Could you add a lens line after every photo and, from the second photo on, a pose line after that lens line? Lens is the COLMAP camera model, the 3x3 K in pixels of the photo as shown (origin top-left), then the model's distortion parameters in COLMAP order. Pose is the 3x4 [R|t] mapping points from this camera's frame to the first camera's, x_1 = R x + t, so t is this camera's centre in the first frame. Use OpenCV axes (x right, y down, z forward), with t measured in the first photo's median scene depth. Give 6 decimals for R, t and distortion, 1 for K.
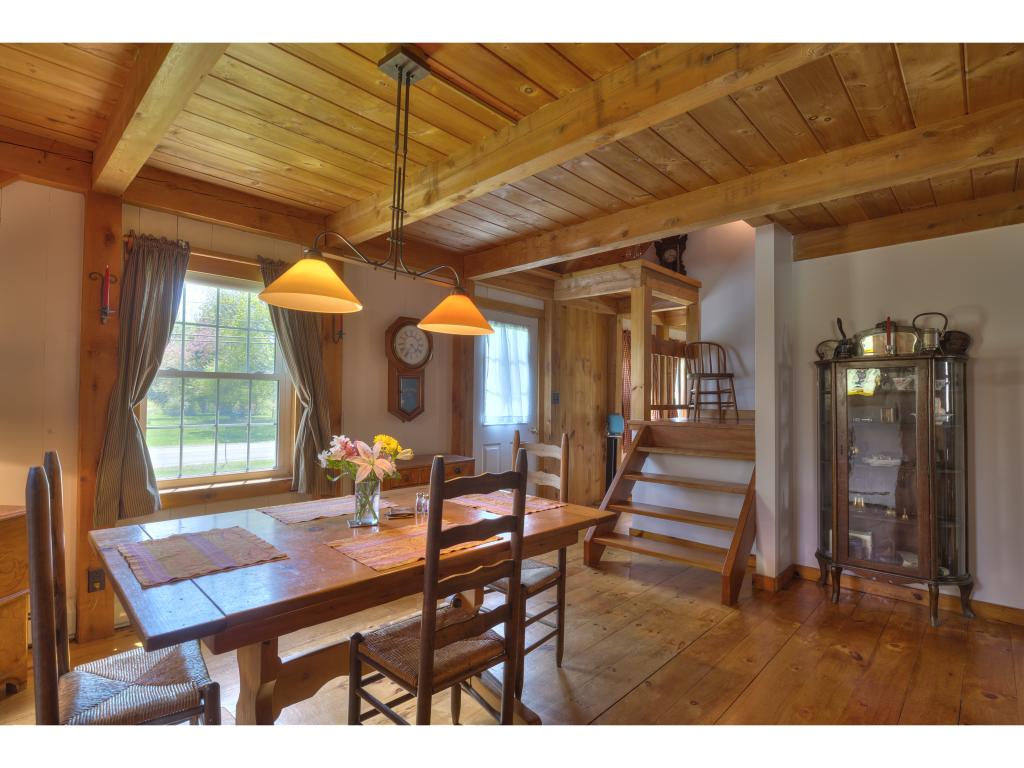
lens RADIAL K [[511.8, 0, 510.2], [0, 511.8, 389.6], [0, 0, 1]] dist [-0.003170, -0.000878]
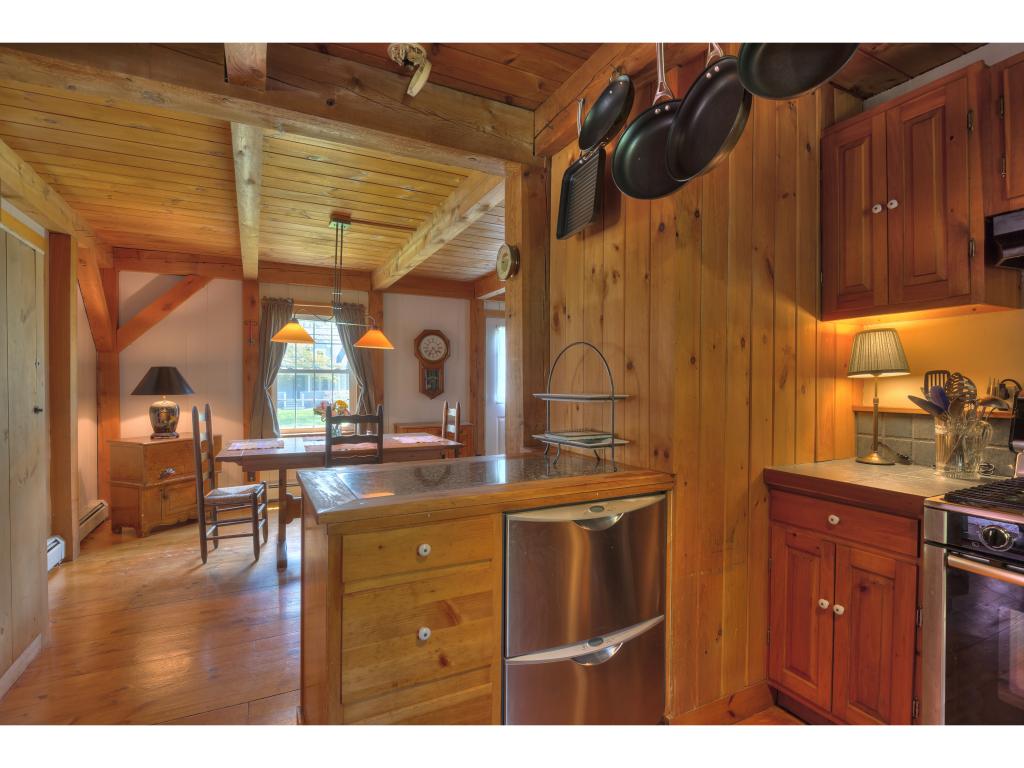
lens RADIAL K [[511.8, 0, 511.9], [0, 511.8, 388.9], [0, 0, 1]] dist [-0.003170, -0.000878]
pose [[0.941481, -0.005462, -0.337021, 0.762917], [0.013424, 0.999683, 0.021299, 0.005386], [0.336797, -0.024577, 0.941256, -0.491244]]
